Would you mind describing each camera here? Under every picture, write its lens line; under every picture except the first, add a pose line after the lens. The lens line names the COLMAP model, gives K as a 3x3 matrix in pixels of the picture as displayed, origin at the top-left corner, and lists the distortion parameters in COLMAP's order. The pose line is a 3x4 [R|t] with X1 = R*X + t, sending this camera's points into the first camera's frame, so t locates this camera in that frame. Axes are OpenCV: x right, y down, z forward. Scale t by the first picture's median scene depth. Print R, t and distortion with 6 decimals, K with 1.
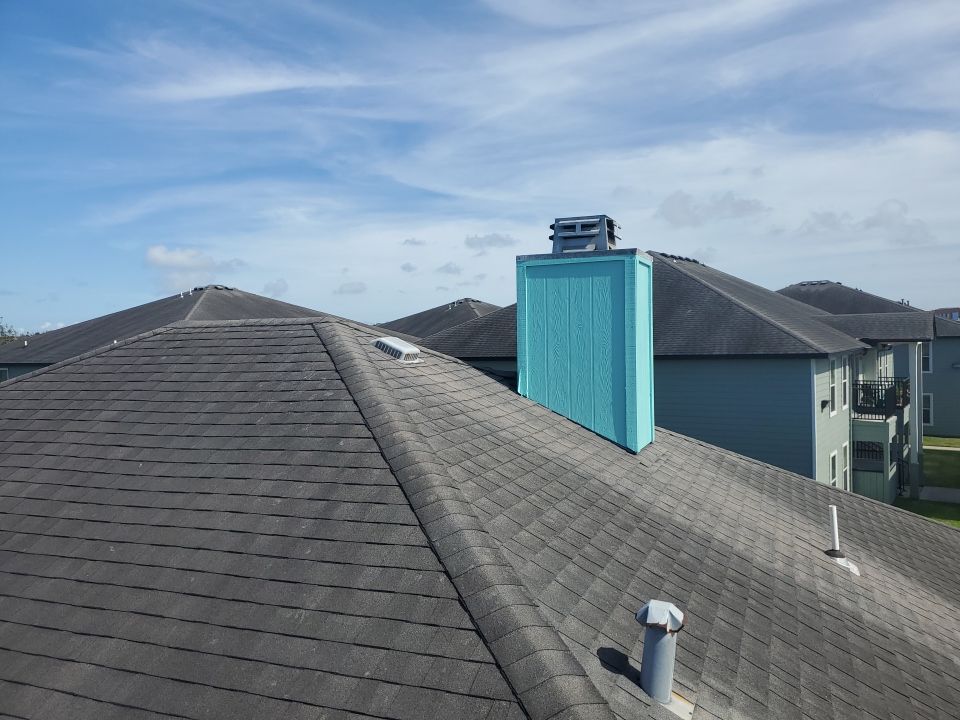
lens RADIAL K [[753.1, 0, 485.3], [0, 753.1, 354.1], [0, 0, 1]] dist [0.020960, -0.015932]
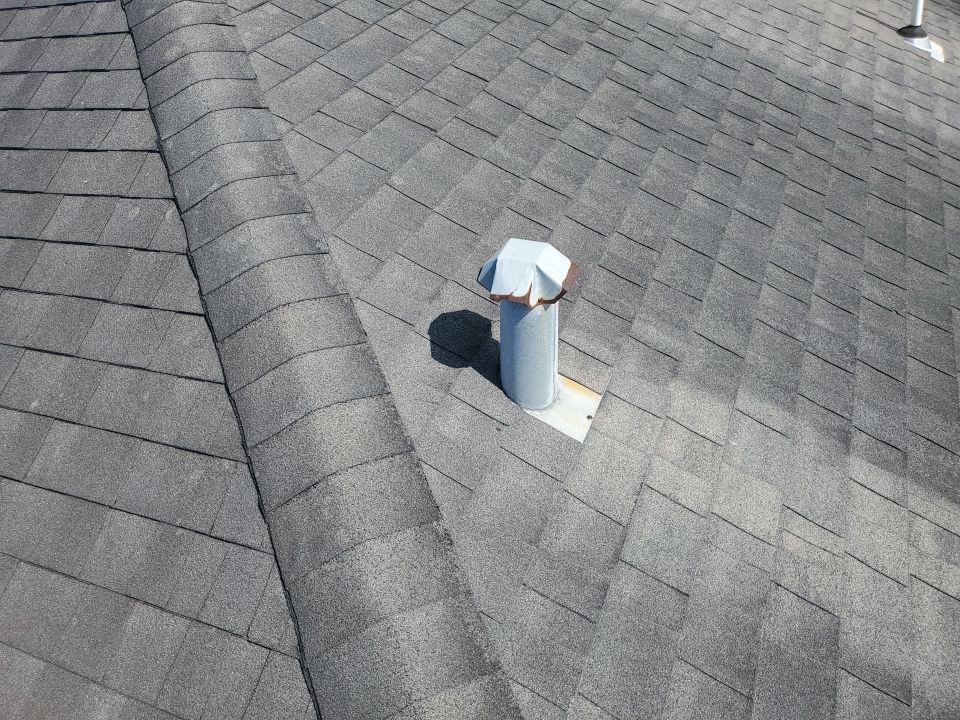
lens RADIAL K [[753.1, 0, 473.4], [0, 753.1, 360.0], [0, 0, 1]] dist [0.020960, -0.015932]
pose [[0.991048, -0.087310, -0.101003, 0.157895], [0.130420, 0.794919, 0.592532, 0.061291], [0.028555, -0.600401, 0.799189, 0.368673]]
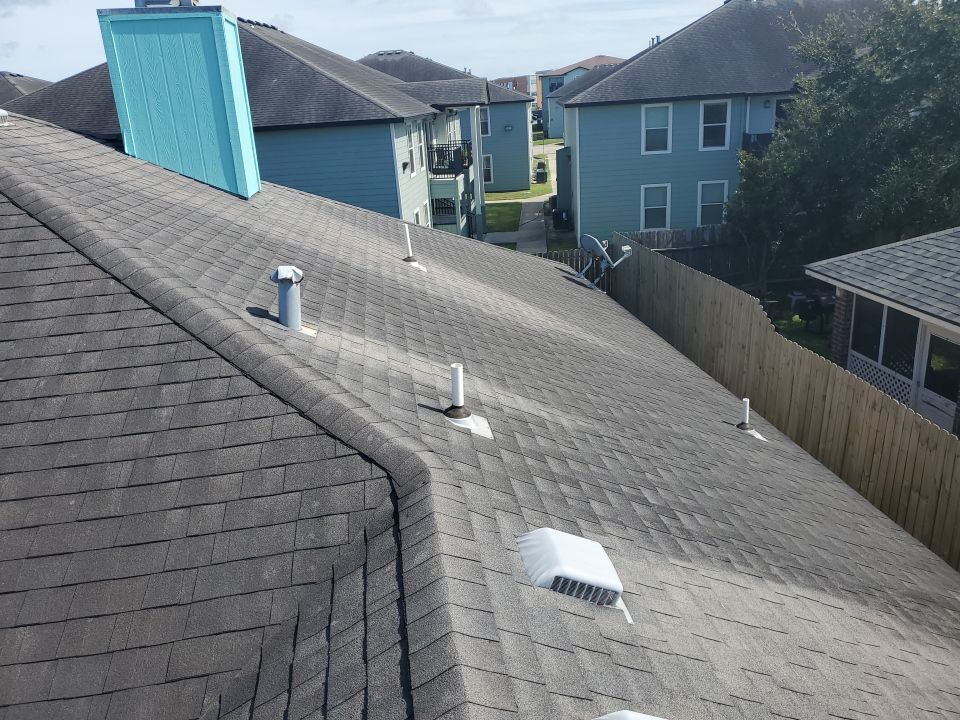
lens RADIAL K [[753.1, 0, 483.1], [0, 753.1, 348.9], [0, 0, 1]] dist [0.020960, -0.015932]
pose [[0.867744, -0.183302, 0.461975, -0.091482], [0.049824, 0.956906, 0.286093, 0.054984], [-0.494508, -0.225238, 0.839482, -0.290247]]
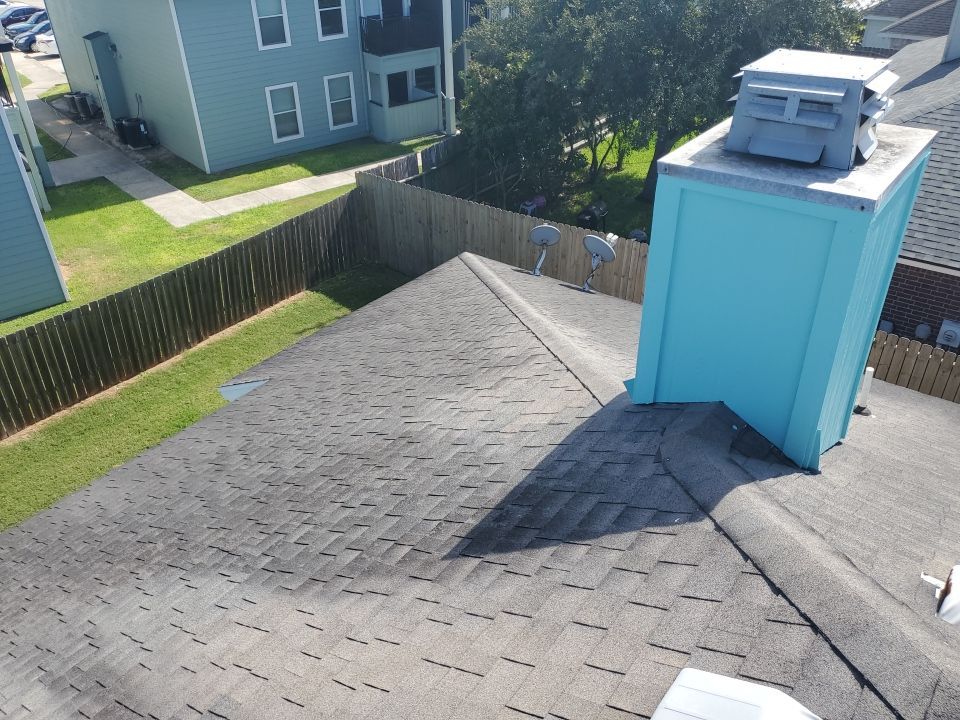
lens RADIAL K [[753.1, 0, 471.8], [0, 753.1, 348.6], [0, 0, 1]] dist [0.020960, -0.015932]
pose [[0.289187, -0.489083, 0.822903, -0.596345], [0.032864, 0.864198, 0.502077, -0.410643], [-0.956708, -0.118150, 0.265988, 1.645935]]
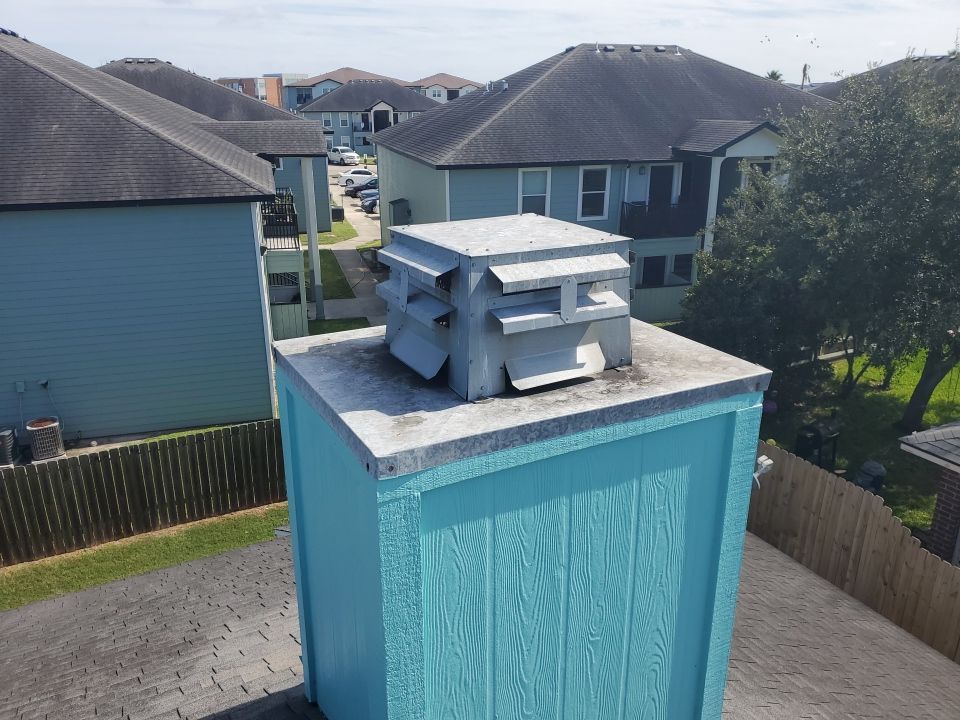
lens RADIAL K [[753.1, 0, 476.7], [0, 753.1, 354.2], [0, 0, 1]] dist [0.020960, -0.015932]
pose [[0.653829, -0.224458, 0.722583, -0.136674], [0.001702, 0.955420, 0.295245, -0.336333], [-0.756640, -0.191810, 0.625064, 1.277418]]
